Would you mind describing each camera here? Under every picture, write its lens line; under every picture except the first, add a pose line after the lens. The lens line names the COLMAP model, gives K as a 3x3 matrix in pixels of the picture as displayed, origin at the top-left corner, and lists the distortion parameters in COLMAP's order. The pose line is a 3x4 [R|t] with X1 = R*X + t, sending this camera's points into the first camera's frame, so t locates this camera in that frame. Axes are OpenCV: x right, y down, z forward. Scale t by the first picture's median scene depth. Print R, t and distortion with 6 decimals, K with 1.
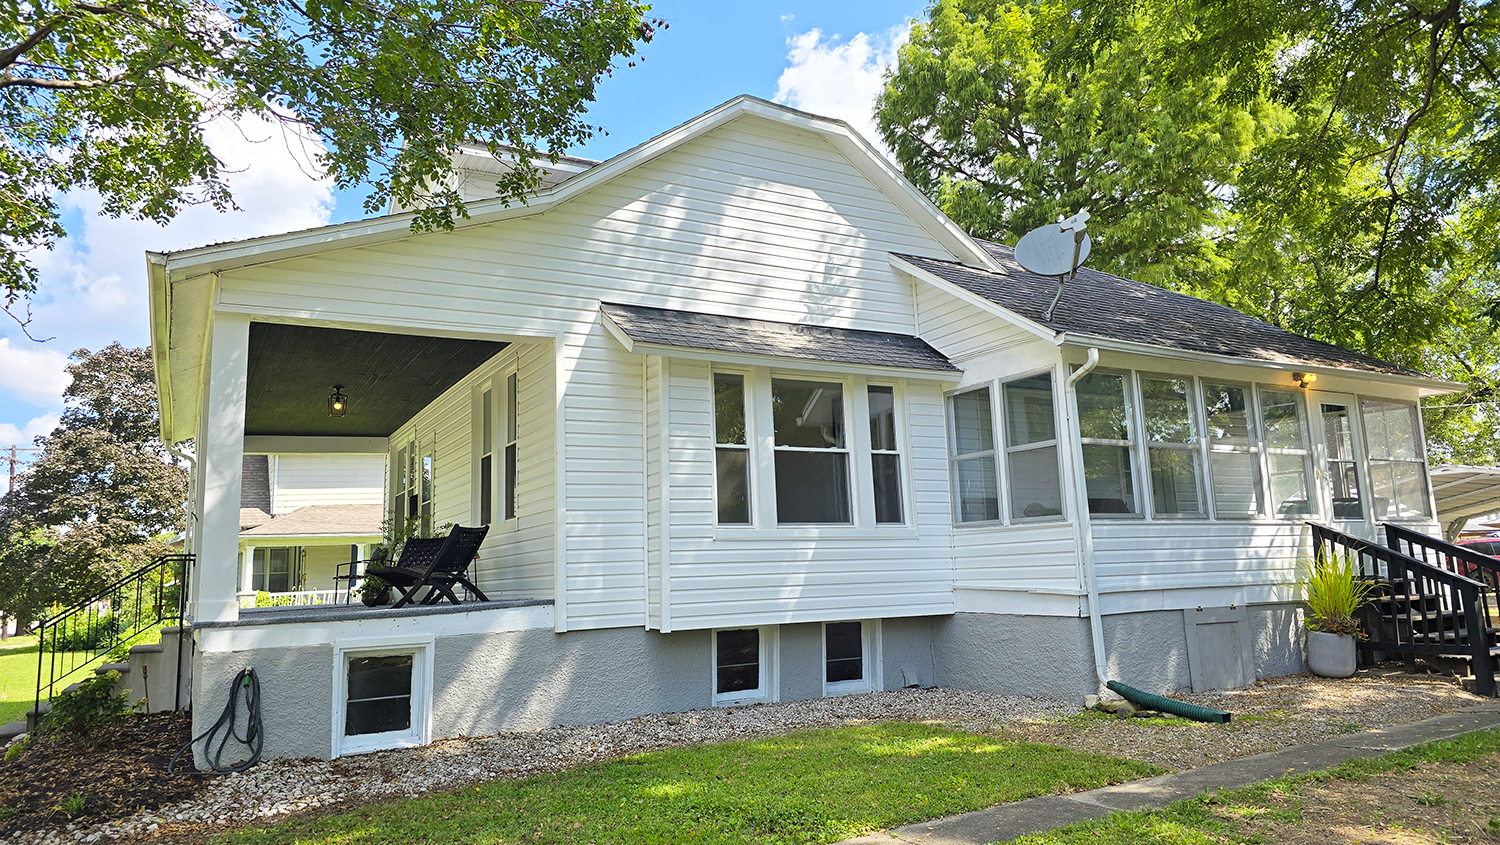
lens RADIAL K [[1007.3, 0, 750.0], [0, 1007.3, 422.5], [0, 0, 1]] dist [0.069169, -0.000197]
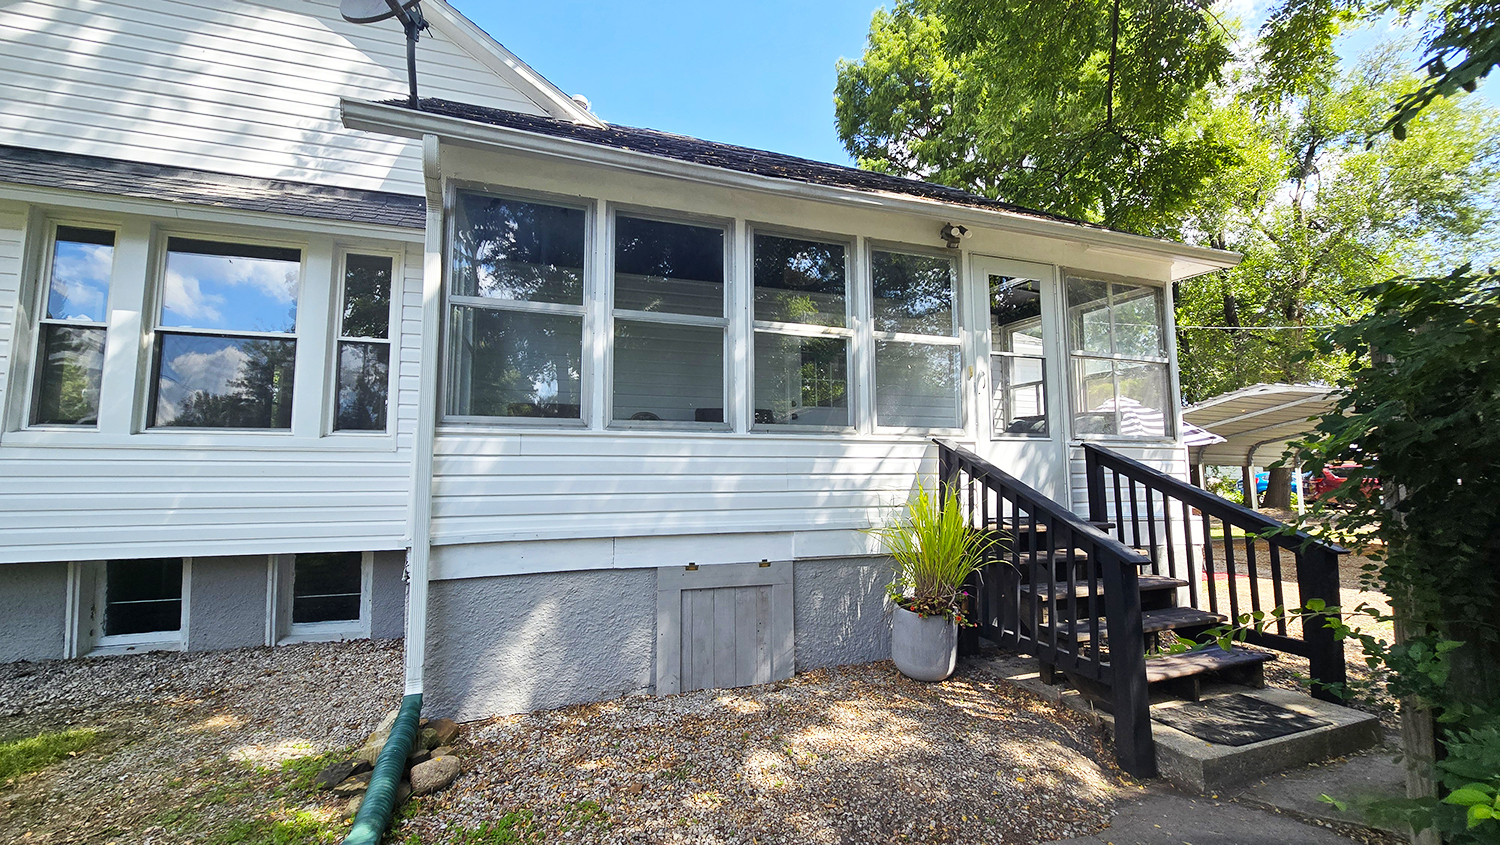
lens RADIAL K [[609.1, 0, 750.0], [0, 609.1, 422.5], [0, 0, 1]] dist [0.013577, 0.000012]
pose [[0.980931, 0.015176, -0.193762, 0.507034], [-0.003224, 0.998080, 0.061848, 0.061595], [0.194329, -0.060044, 0.979097, 0.584248]]
